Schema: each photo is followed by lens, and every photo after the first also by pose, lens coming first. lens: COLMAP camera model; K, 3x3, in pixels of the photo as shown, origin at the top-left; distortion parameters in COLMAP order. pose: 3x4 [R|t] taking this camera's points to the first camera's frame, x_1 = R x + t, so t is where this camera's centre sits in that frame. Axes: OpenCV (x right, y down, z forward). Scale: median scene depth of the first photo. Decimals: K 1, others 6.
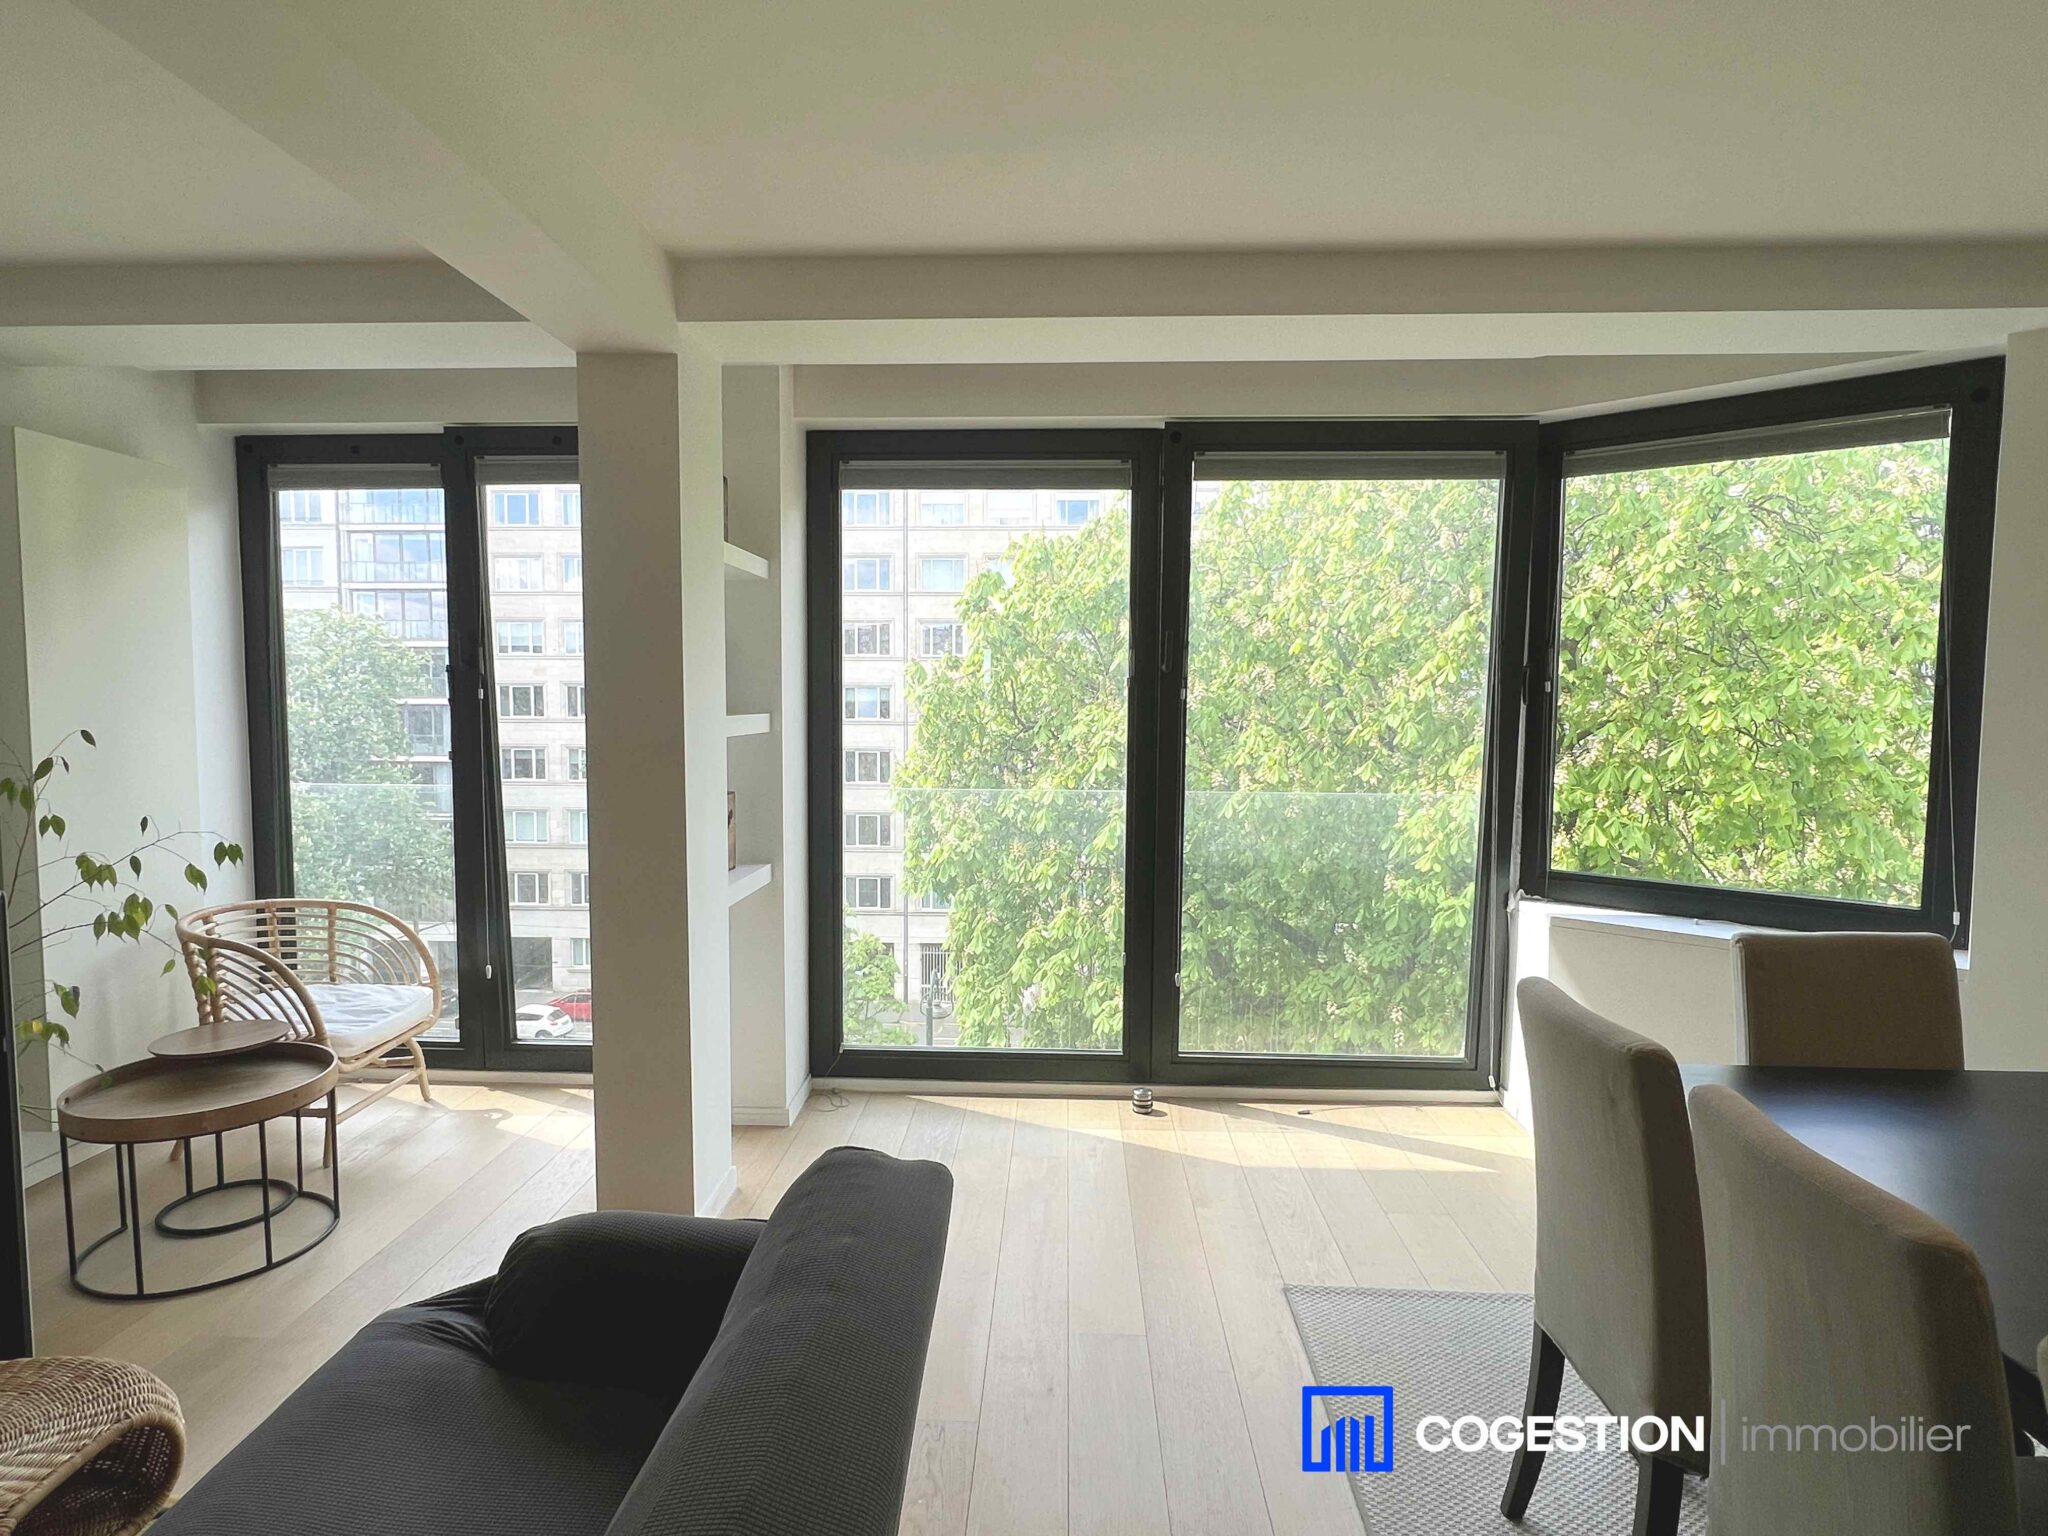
lens RADIAL K [[1109.8, 0, 1011.8], [0, 1109.8, 776.4], [0, 0, 1]] dist [-0.001833, -0.002866]
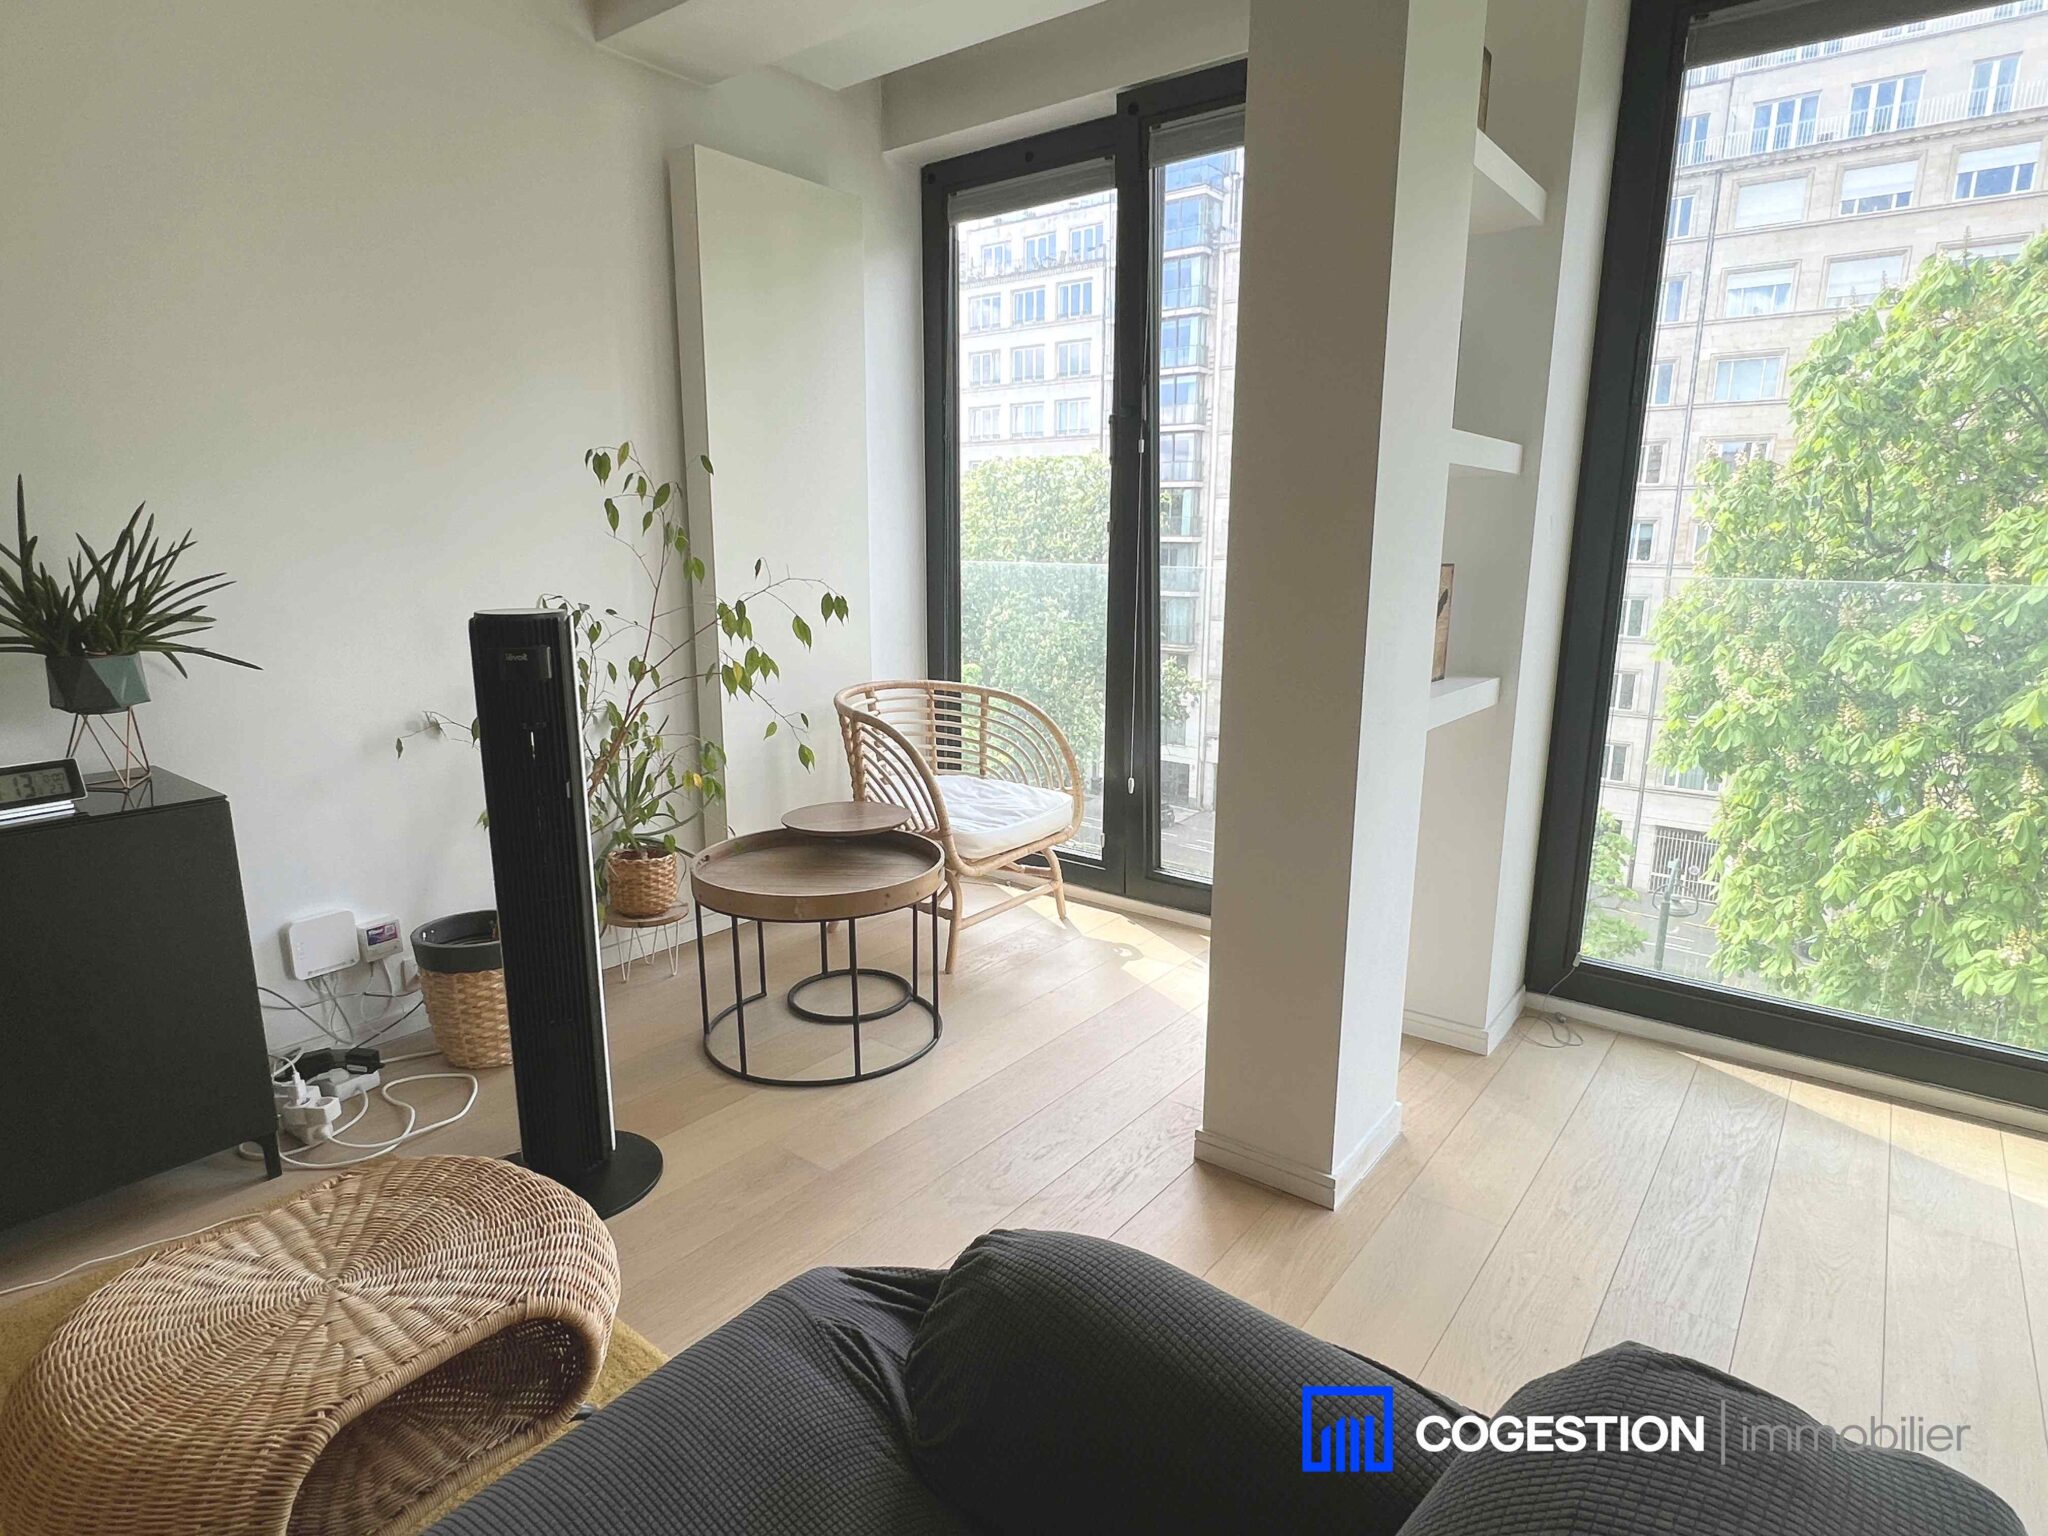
lens RADIAL K [[1109.8, 0, 1033.4], [0, 1109.8, 775.3], [0, 0, 1]] dist [-0.001833, -0.002866]
pose [[0.822582, 0.119690, -0.555908, -0.062870], [-0.043224, 0.987930, 0.148747, 0.045353], [0.567002, -0.098328, 0.817827, 0.262319]]
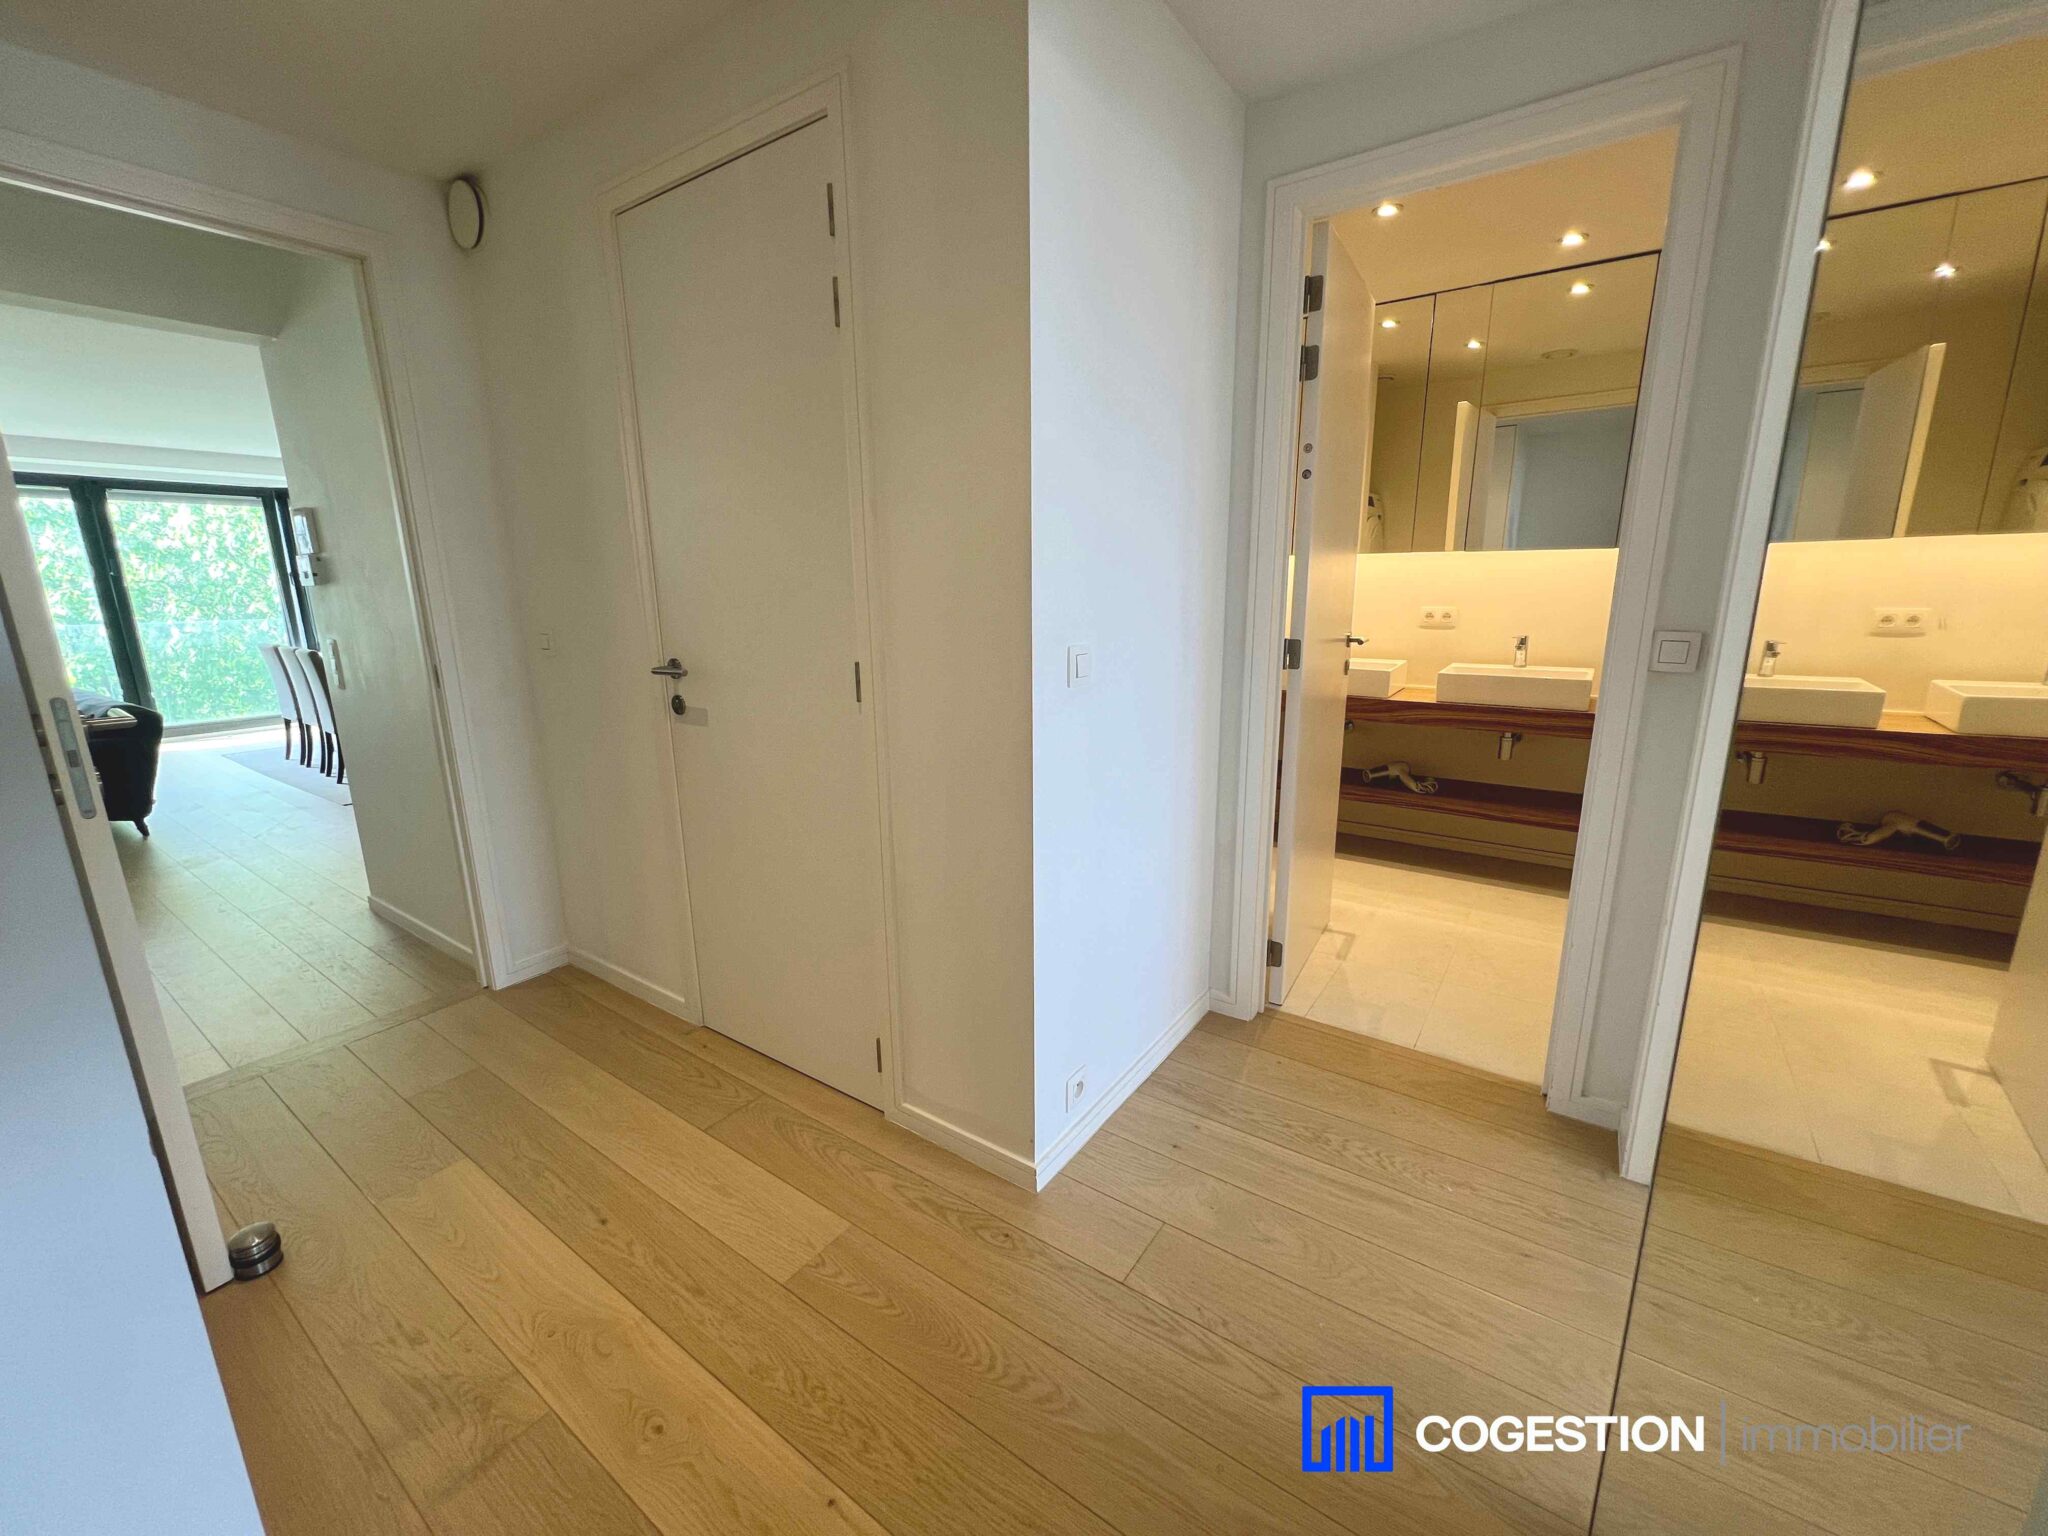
lens RADIAL K [[809.5, 0, 1010.6], [0, 809.5, 770.1], [0, 0, 1]] dist [-0.000385, 0.000673]
pose [[0.539930, -0.202748, 0.816927, -0.348109], [0.075179, 0.978293, 0.193108, 0.137014], [-0.838346, -0.042849, 0.543452, -1.698250]]
